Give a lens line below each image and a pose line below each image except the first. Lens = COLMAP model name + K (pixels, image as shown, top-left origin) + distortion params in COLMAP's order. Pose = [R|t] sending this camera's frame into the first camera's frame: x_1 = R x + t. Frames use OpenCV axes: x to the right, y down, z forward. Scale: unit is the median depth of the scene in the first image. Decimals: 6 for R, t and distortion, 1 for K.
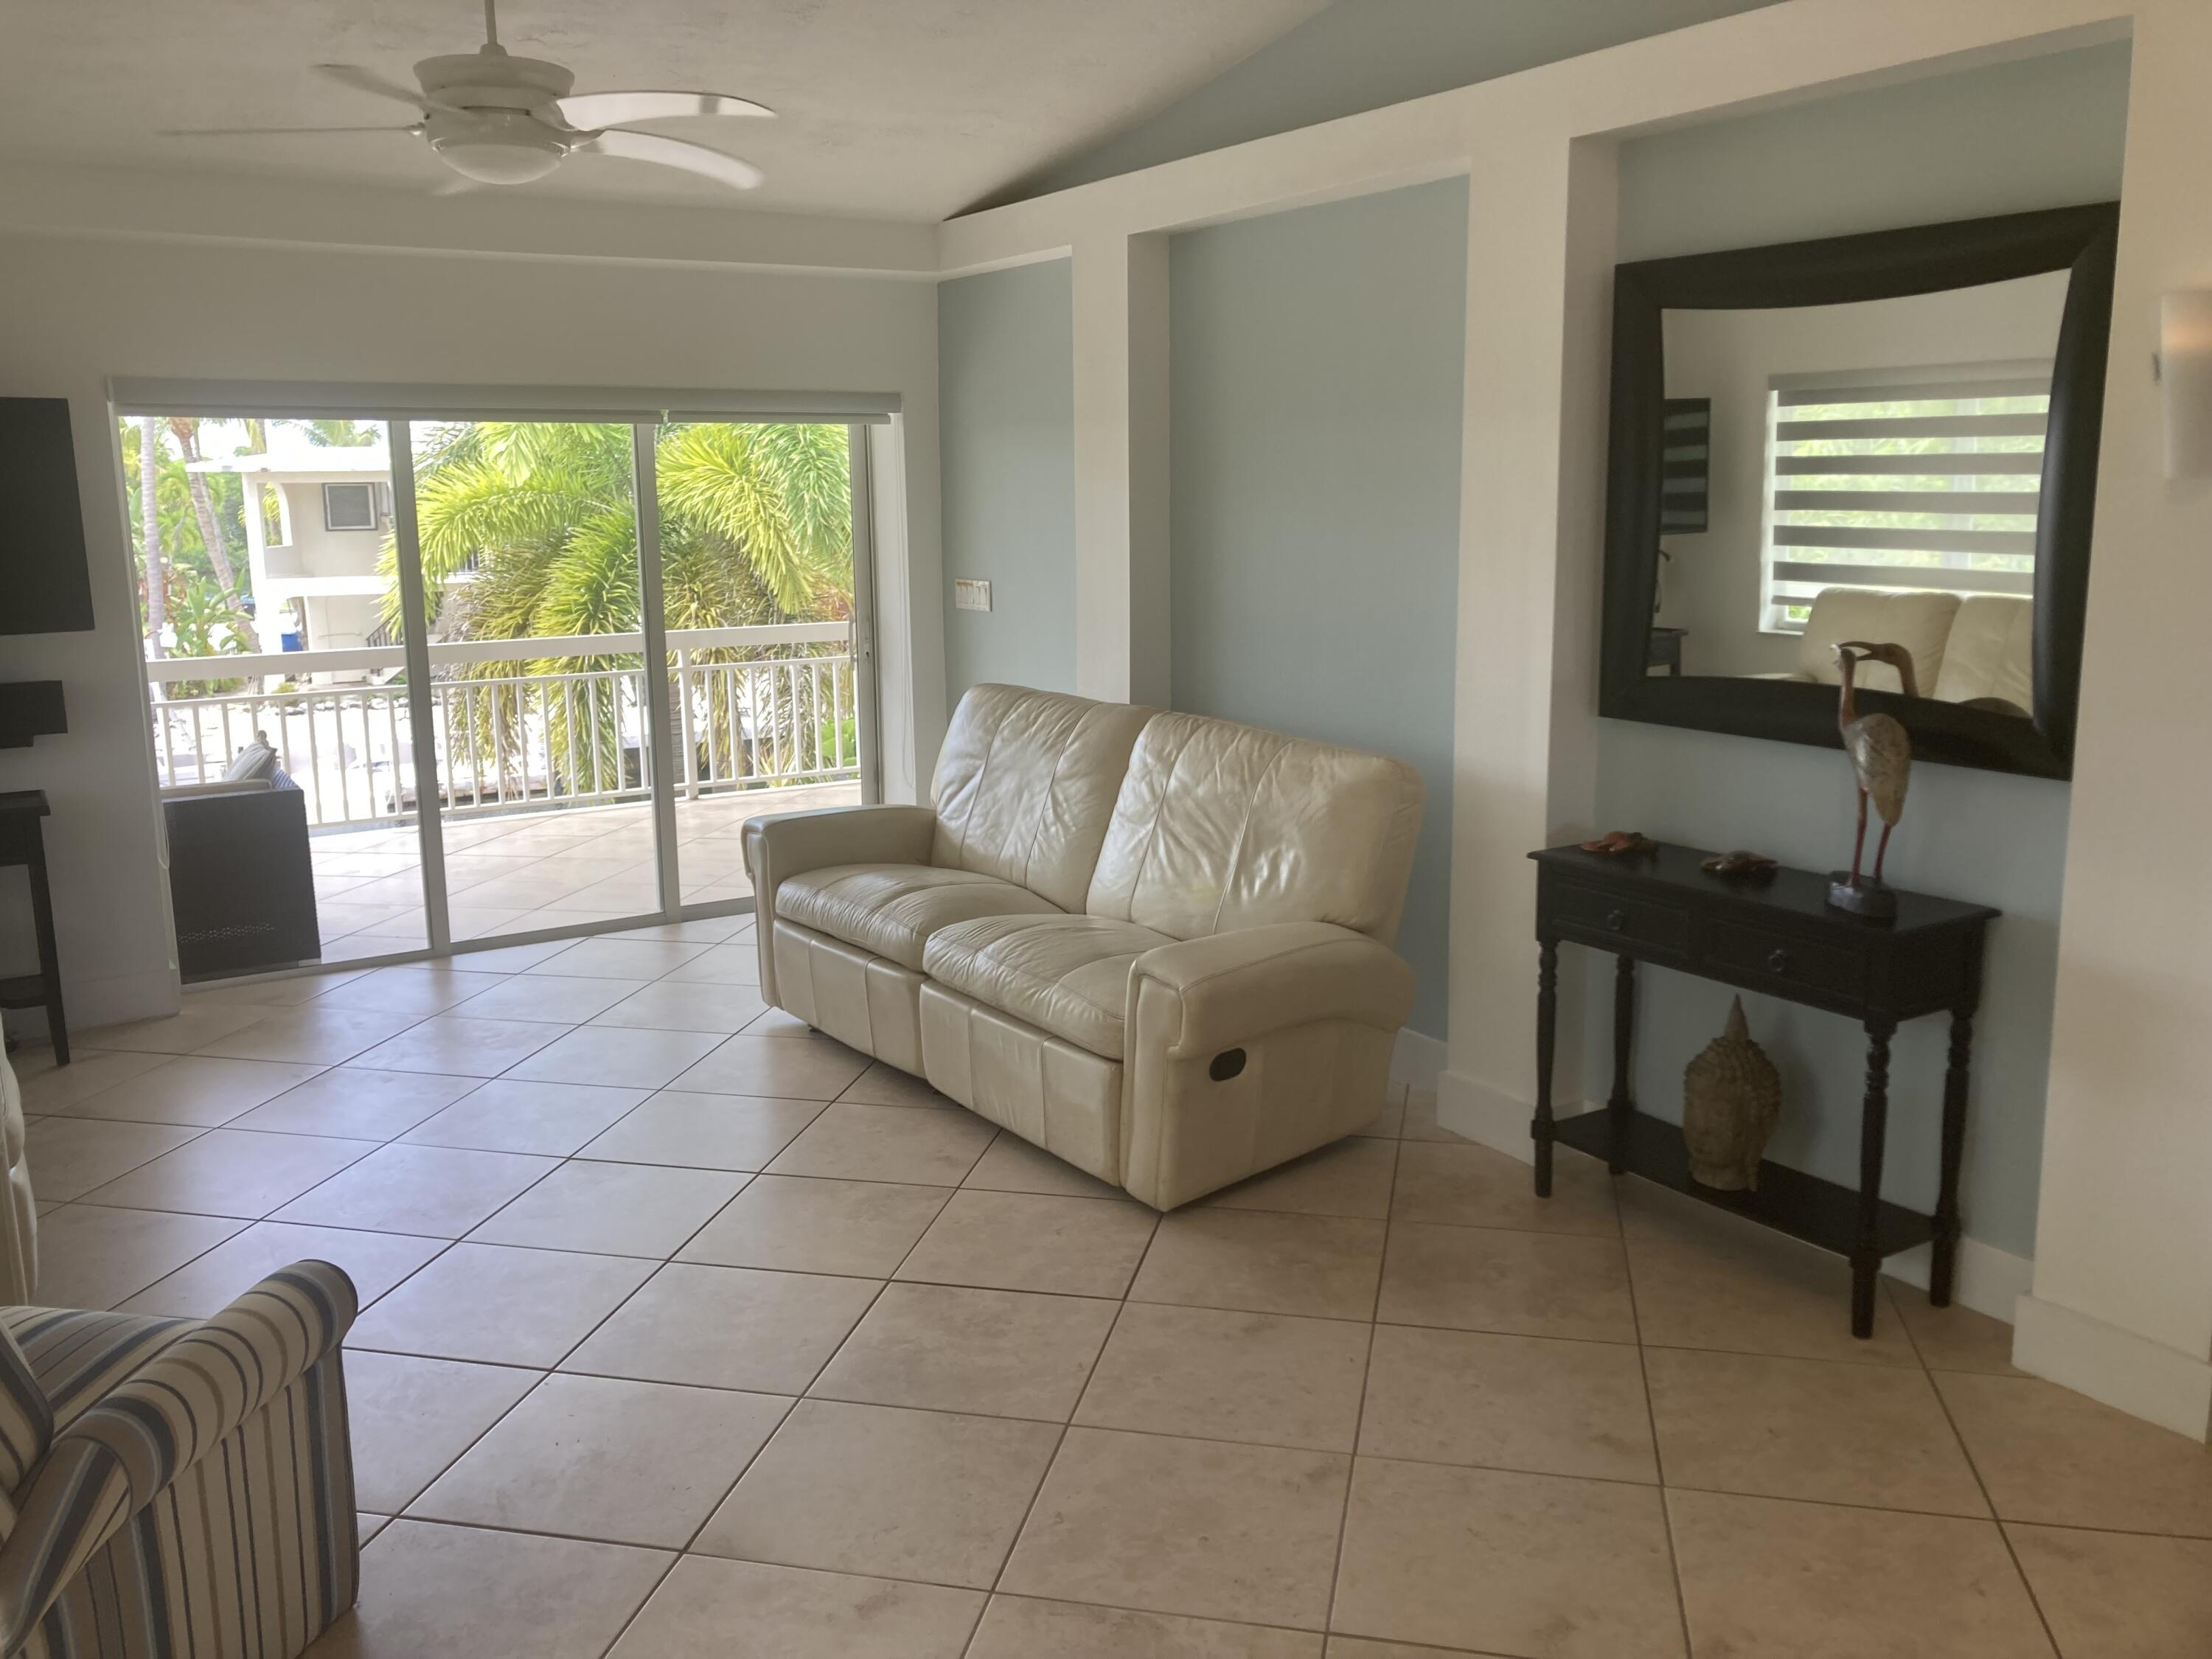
lens RADIAL K [[1787.9, 0, 1018.7], [0, 1787.9, 807.2], [0, 0, 1]] dist [0.005259, 0.000936]
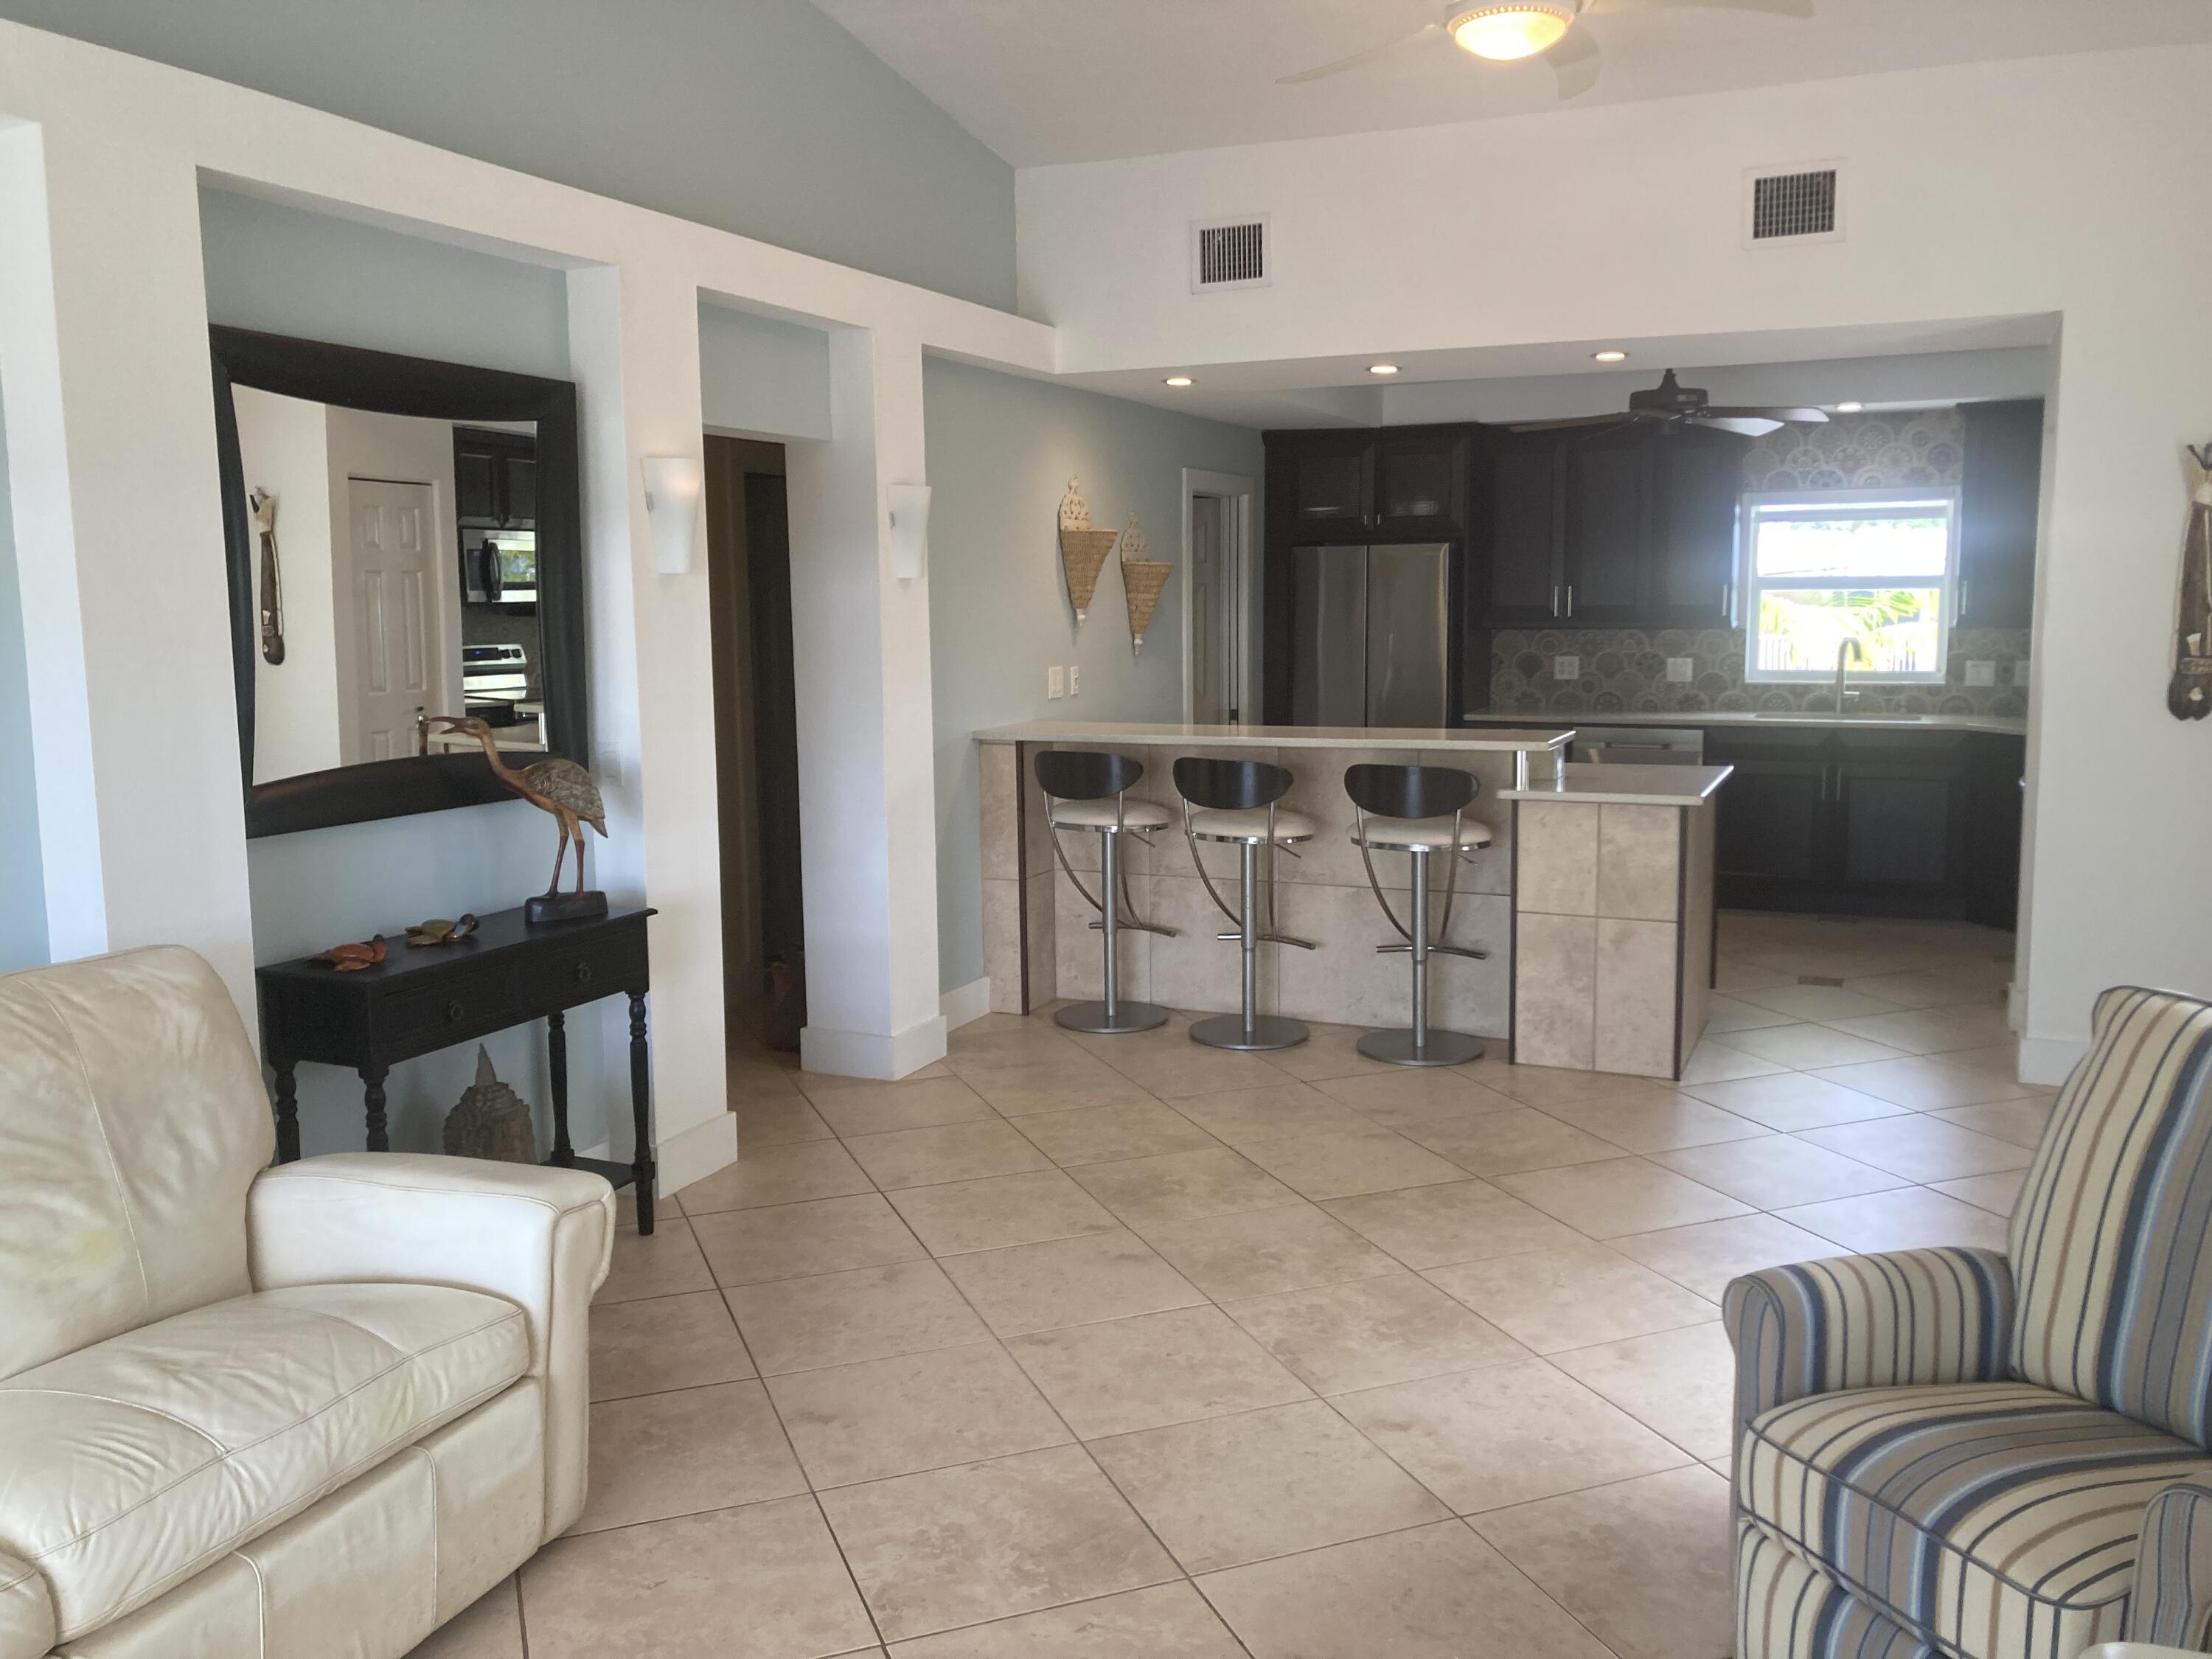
lens RADIAL K [[1839.5, 0, 1106.0], [0, 1839.5, 829.5], [0, 0, 1]] dist [0.006461, -0.008309]
pose [[-0.580719, -0.084232, 0.809735, -0.600940], [0.162490, 0.962627, 0.216670, -0.169865], [-0.797724, 0.257398, -0.545329, 1.079815]]
